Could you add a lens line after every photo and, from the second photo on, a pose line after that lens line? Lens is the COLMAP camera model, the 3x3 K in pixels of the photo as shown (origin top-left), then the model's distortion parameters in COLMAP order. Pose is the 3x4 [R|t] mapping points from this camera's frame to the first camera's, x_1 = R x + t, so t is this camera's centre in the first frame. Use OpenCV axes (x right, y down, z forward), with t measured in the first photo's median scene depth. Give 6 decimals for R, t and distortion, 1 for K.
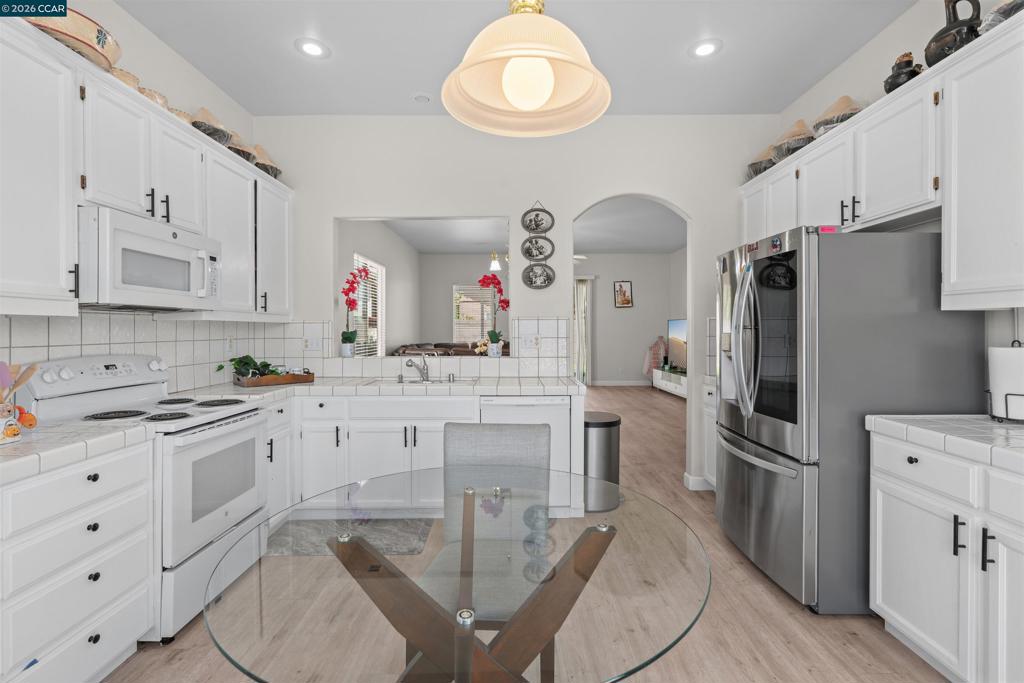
lens RADIAL K [[461.5, 0, 512.2], [0, 461.5, 328.6], [0, 0, 1]] dist [-0.001537, 0.000980]
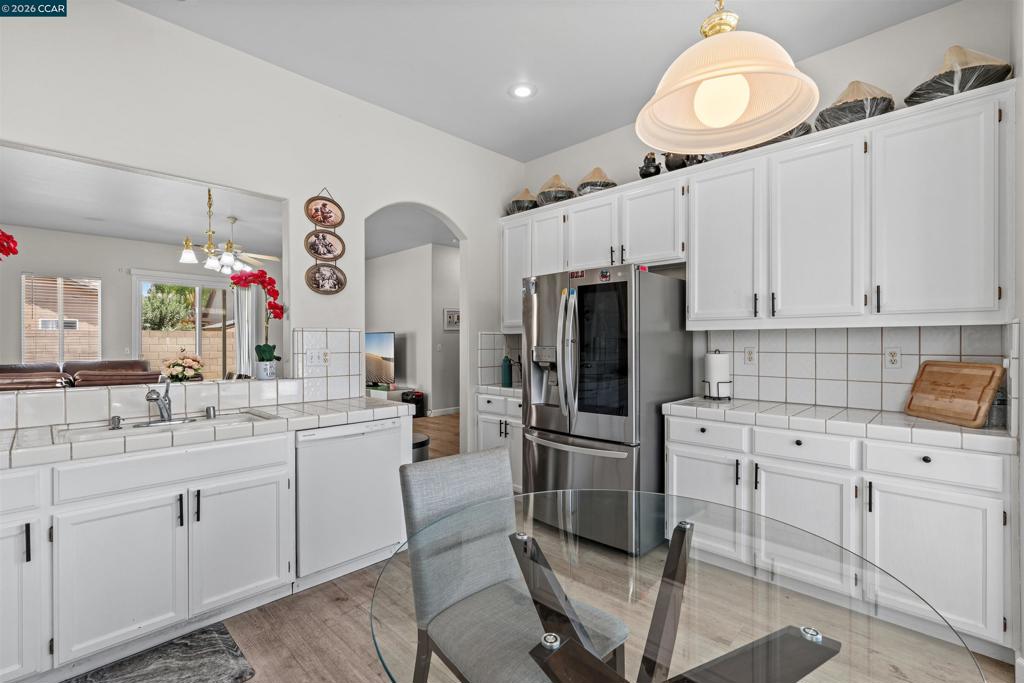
lens RADIAL K [[459.6, 0, 510.2], [0, 459.6, 340.7], [0, 0, 1]] dist [-0.000501, 0.000405]
pose [[0.704019, 0.003419, 0.710173, -0.344170], [-0.000532, 0.999991, -0.004287, 0.000892], [-0.710181, 0.002641, 0.704015, 0.212718]]
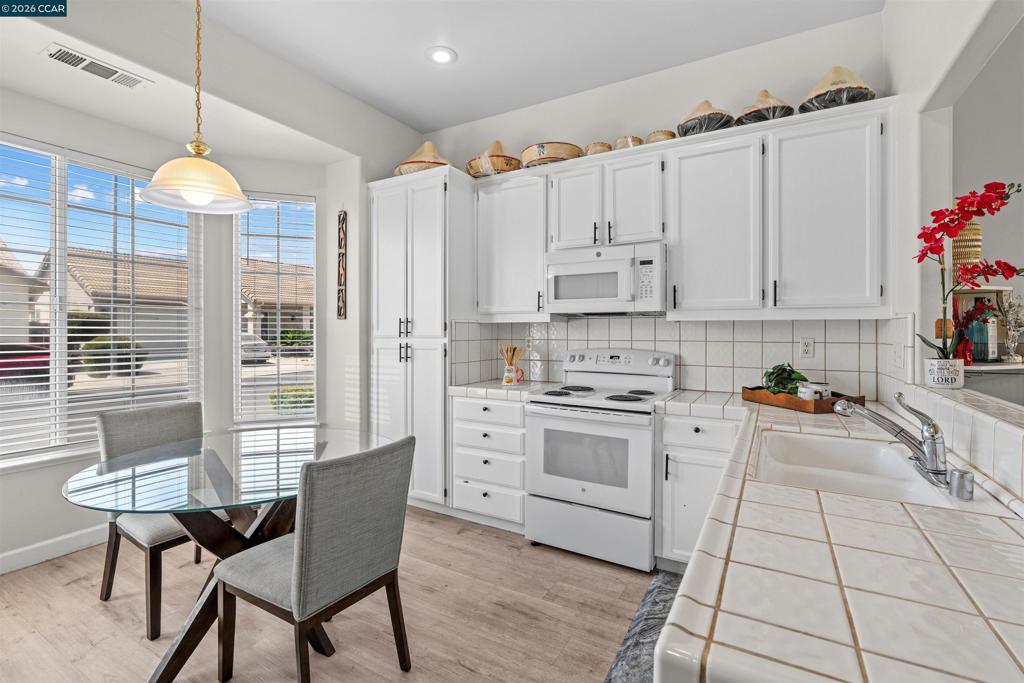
lens RADIAL K [[459.9, 0, 512.8], [0, 459.9, 332.7], [0, 0, 1]] dist [-0.002500, -0.000327]
pose [[-0.497899, 0.002695, -0.867231, 0.324321], [-0.000752, 0.999993, 0.003539, 0.003267], [0.867235, 0.002414, -0.497893, 0.997885]]
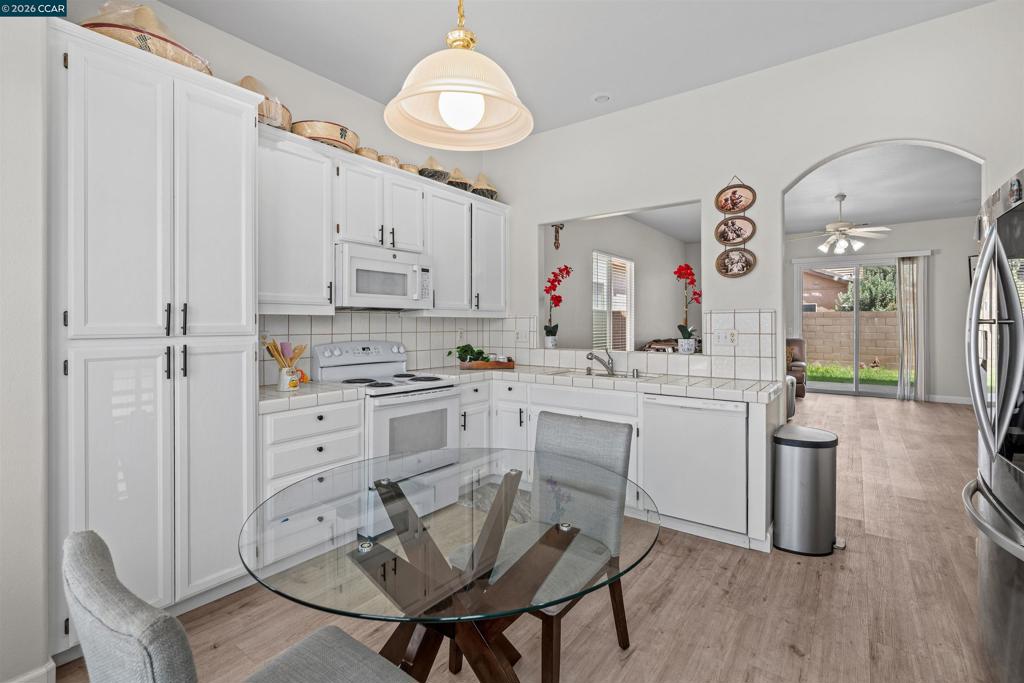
lens RADIAL K [[466.6, 0, 511.5], [0, 466.6, 320.9], [0, 0, 1]] dist [-0.002683, 0.000108]
pose [[0.801904, -0.001529, -0.597450, 0.280687], [-0.000696, 0.999994, -0.003494, -0.001149], [0.597452, 0.003218, 0.801898, 0.054766]]
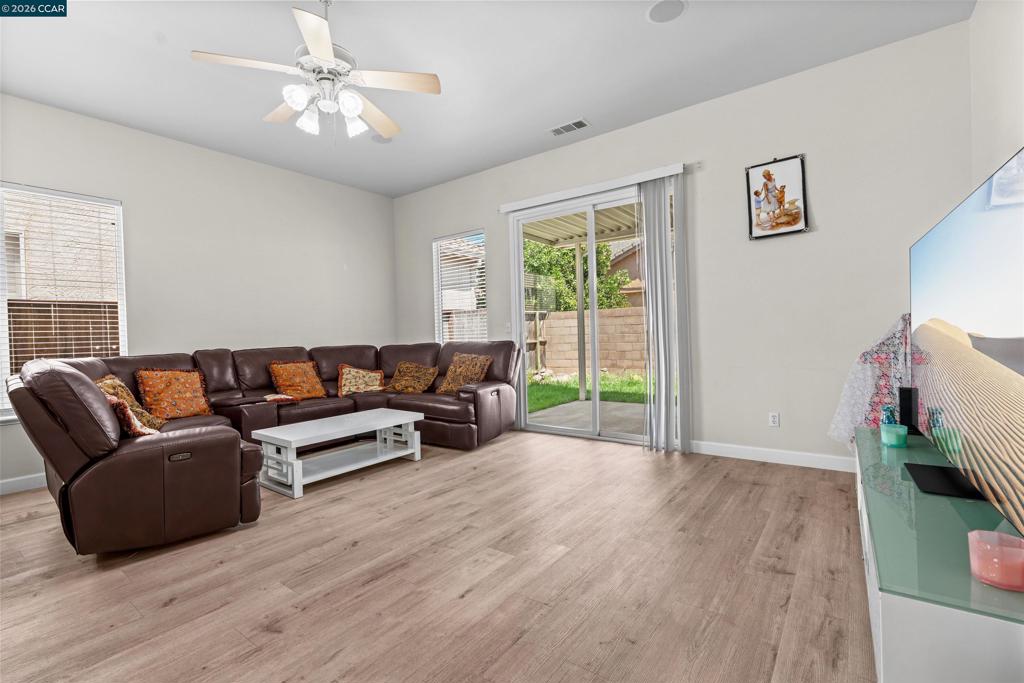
lens RADIAL K [[459.6, 0, 510.2], [0, 459.6, 340.7], [0, 0, 1]] dist [-0.000501, 0.000405]
pose [[0.795936, -0.016870, -0.605145, 0.942949], [0.027211, 0.999598, 0.007924, 0.076098], [0.604768, -0.022773, 0.796076, 1.985503]]
